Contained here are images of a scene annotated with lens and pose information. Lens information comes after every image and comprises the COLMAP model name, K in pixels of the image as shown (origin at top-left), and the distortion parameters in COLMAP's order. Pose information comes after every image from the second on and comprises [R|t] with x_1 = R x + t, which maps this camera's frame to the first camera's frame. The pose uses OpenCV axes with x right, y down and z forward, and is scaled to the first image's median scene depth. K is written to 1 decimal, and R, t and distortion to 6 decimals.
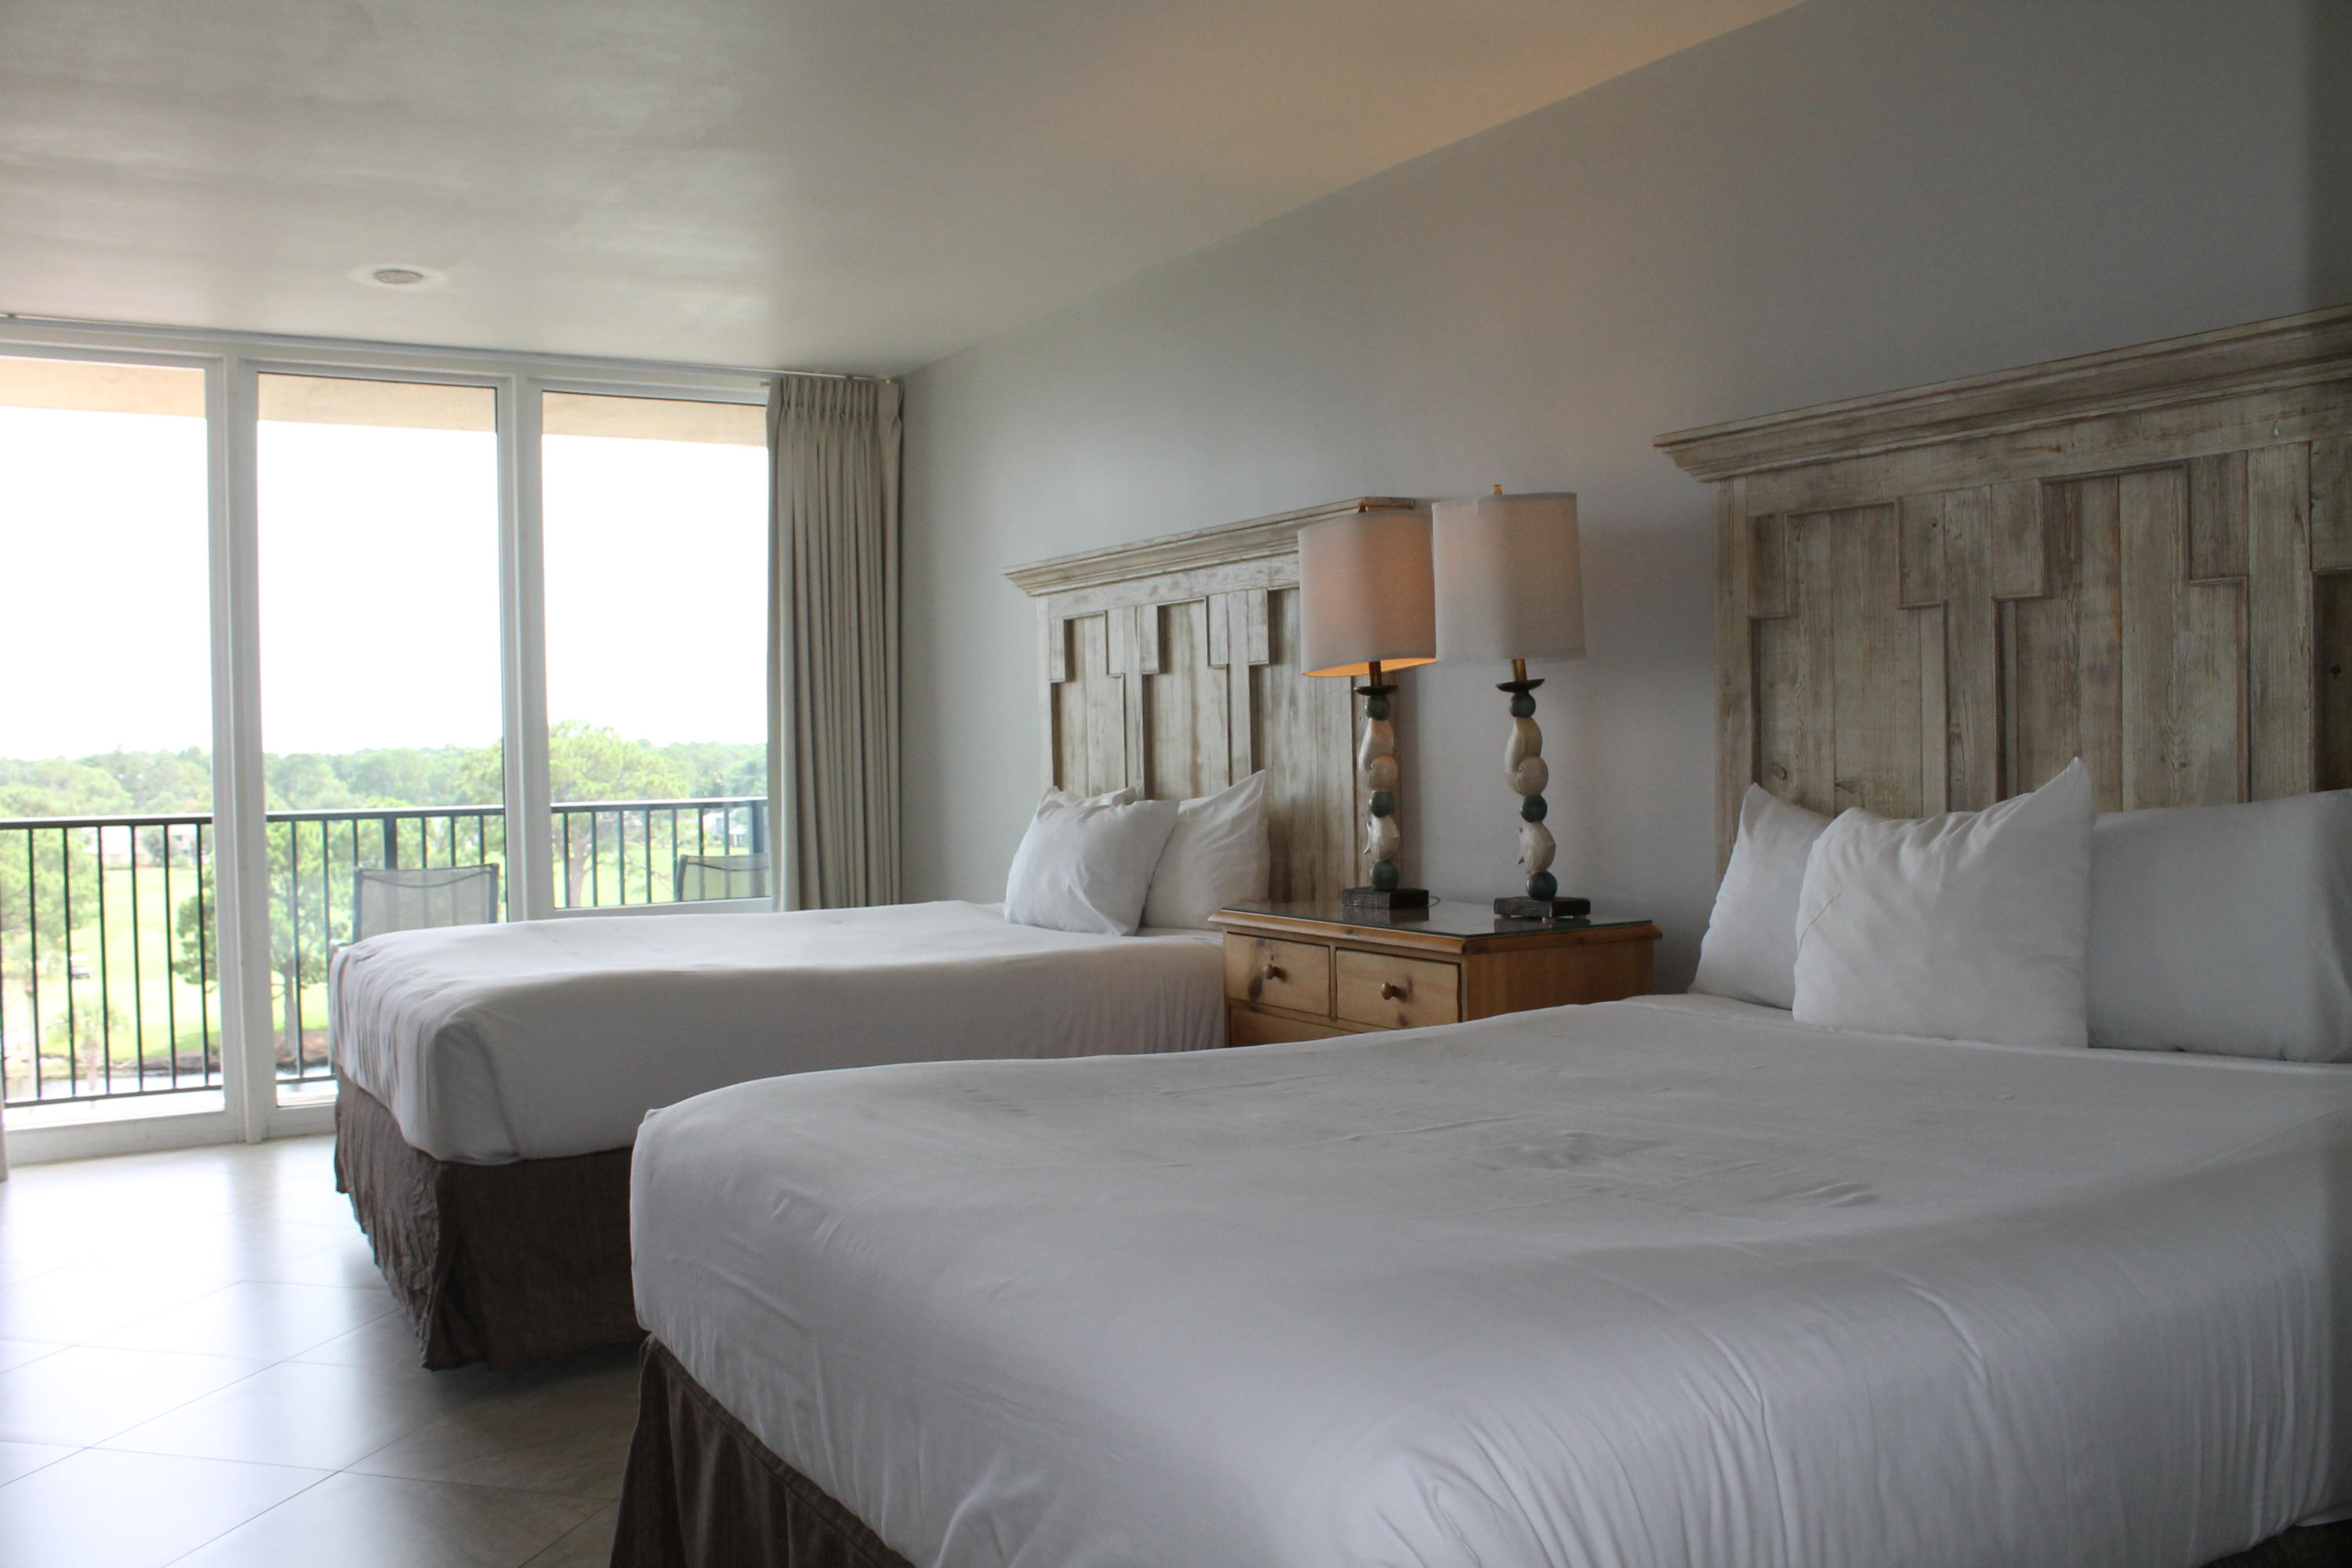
lens RADIAL K [[1991.9, 0, 1131.1], [0, 1991.9, 780.6], [0, 0, 1]] dist [-0.169234, 0.147201]
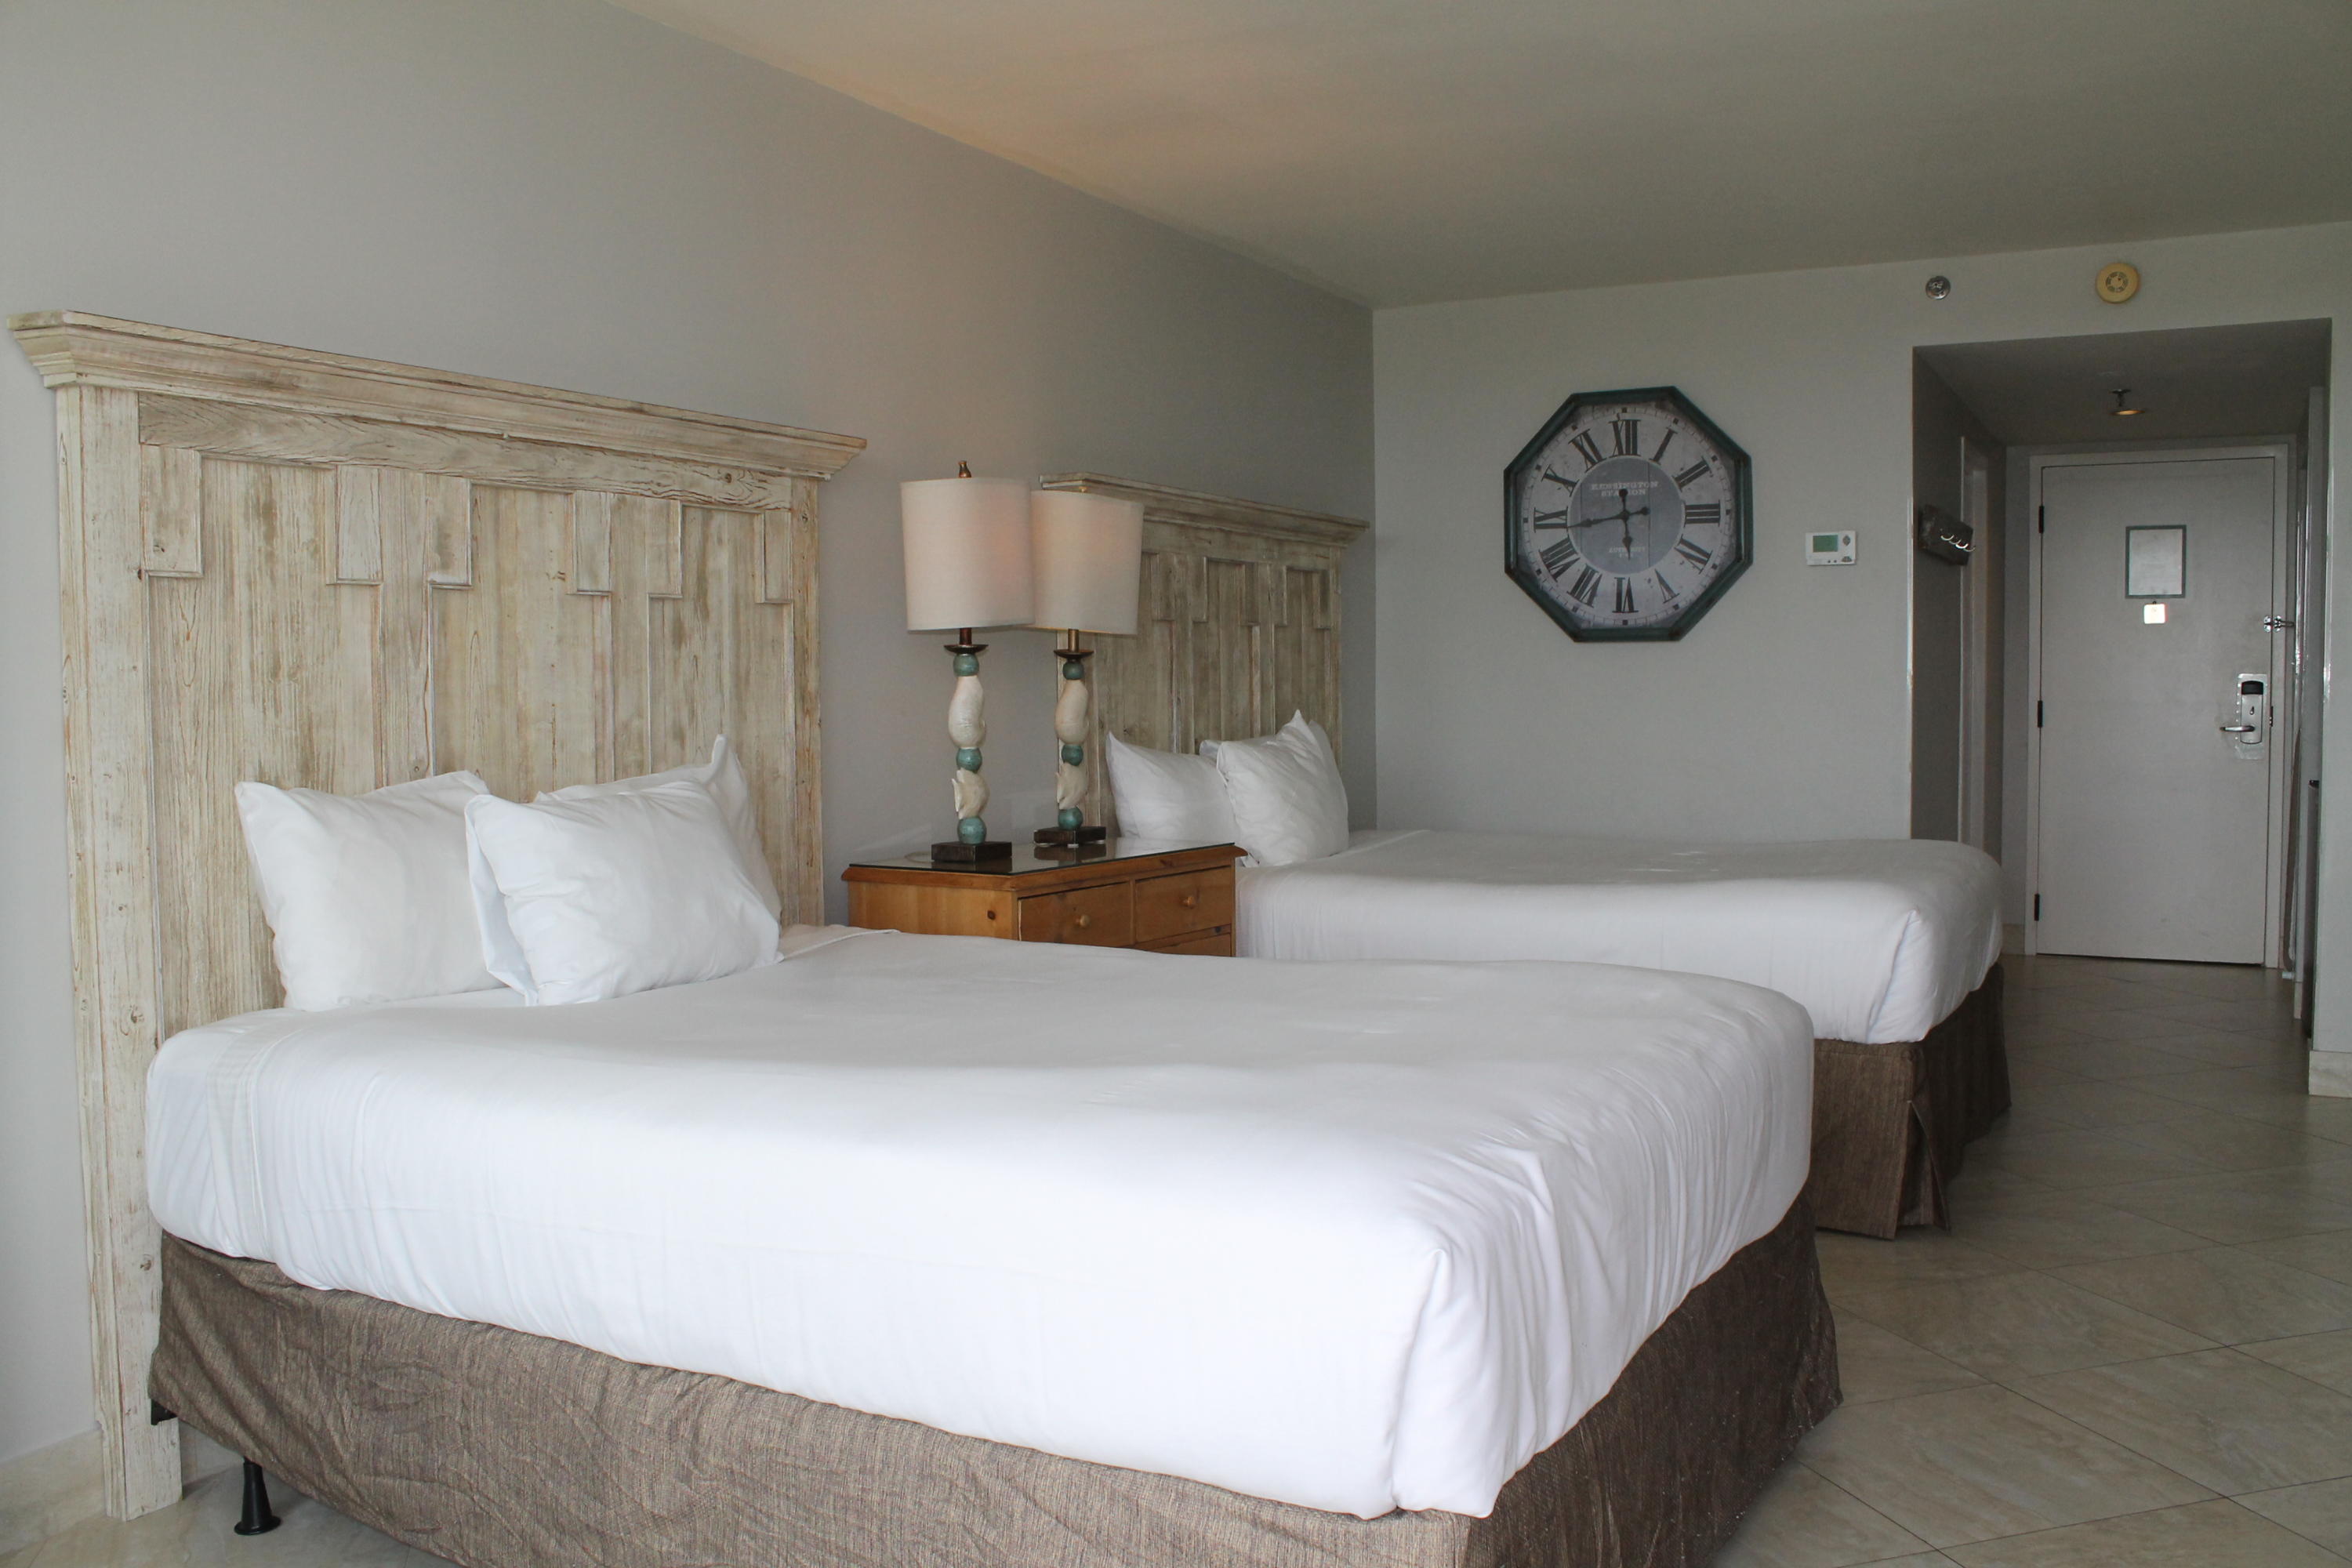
lens RADIAL K [[1991.9, 0, 1131.1], [0, 1991.9, 780.6], [0, 0, 1]] dist [-0.169234, 0.147201]
pose [[-0.491447, -0.013056, 0.870809, -1.018079], [0.035205, 0.998773, 0.034843, -0.012907], [-0.870195, 0.047780, -0.490384, 1.801124]]
